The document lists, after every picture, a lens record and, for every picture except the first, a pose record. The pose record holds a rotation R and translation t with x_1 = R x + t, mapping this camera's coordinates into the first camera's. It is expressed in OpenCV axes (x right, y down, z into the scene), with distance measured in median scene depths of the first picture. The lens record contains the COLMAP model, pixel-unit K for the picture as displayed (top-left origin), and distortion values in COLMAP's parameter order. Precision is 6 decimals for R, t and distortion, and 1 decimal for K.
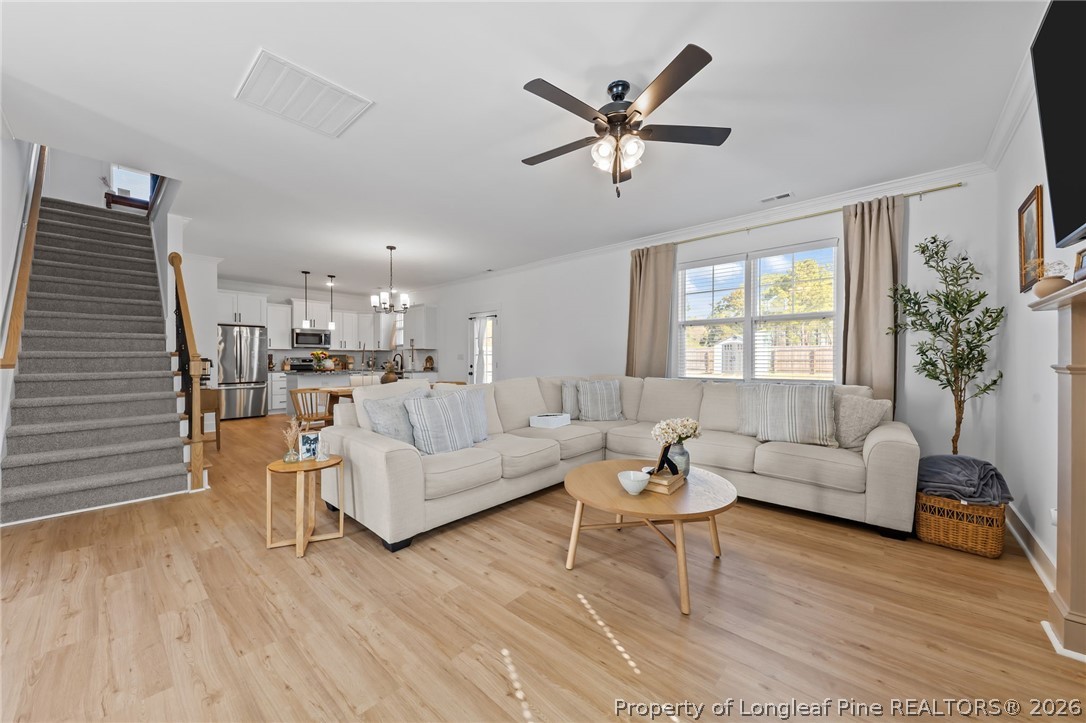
lens RADIAL K [[398.6, 0, 543.0], [0, 398.6, 361.5], [0, 0, 1]] dist [0.000740, 0.000072]
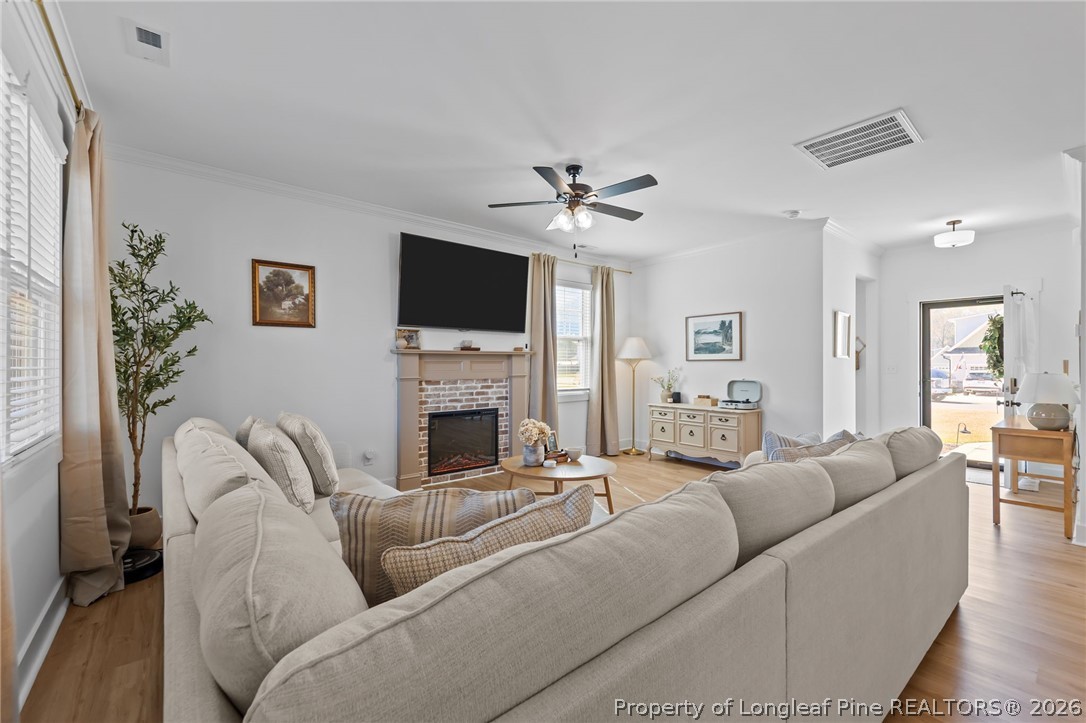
lens RADIAL K [[434.9, 0, 531.5], [0, 434.9, 362.5], [0, 0, 1]] dist [0.001019, -0.000021]
pose [[-0.987058, 0.001452, 0.160358, 0.113690], [0.001745, 0.999997, 0.001686, -0.066312], [-0.160355, 0.001944, -0.987057, 2.714888]]
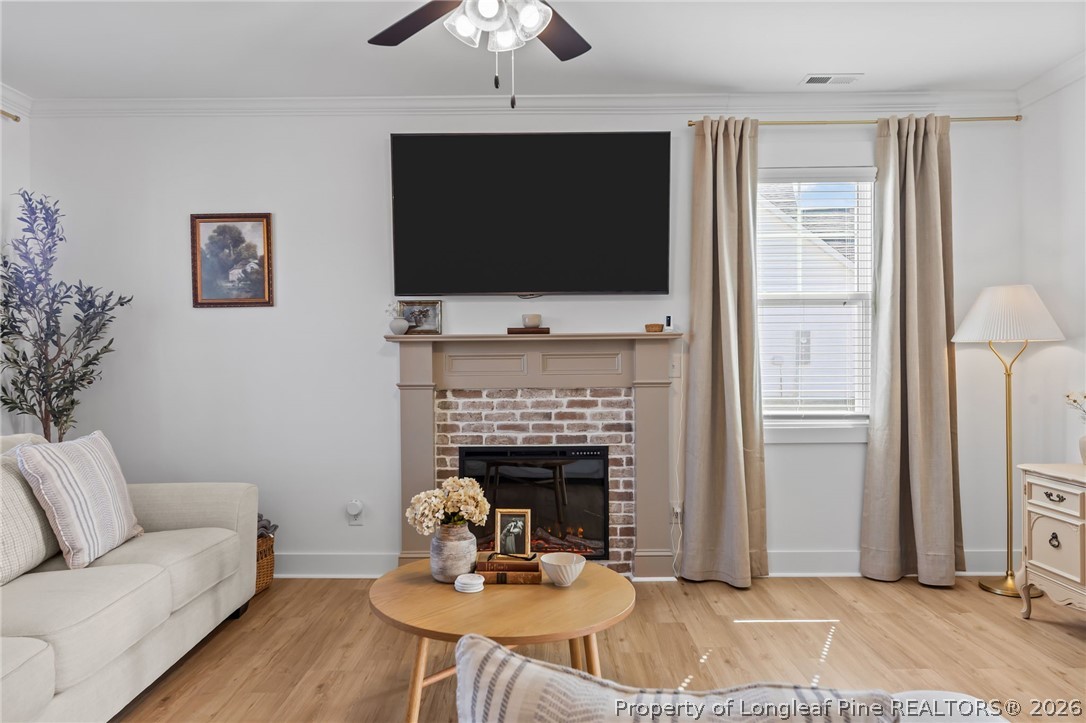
lens RADIAL K [[696.2, 0, 543.0], [0, 696.2, 361.5], [0, 0, 1]] dist [0.004190, -0.001094]
pose [[-0.667869, 0.003201, 0.744272, -0.635562], [0.011032, 0.999923, 0.005599, -0.059845], [-0.744197, 0.011950, -0.667853, 1.789526]]
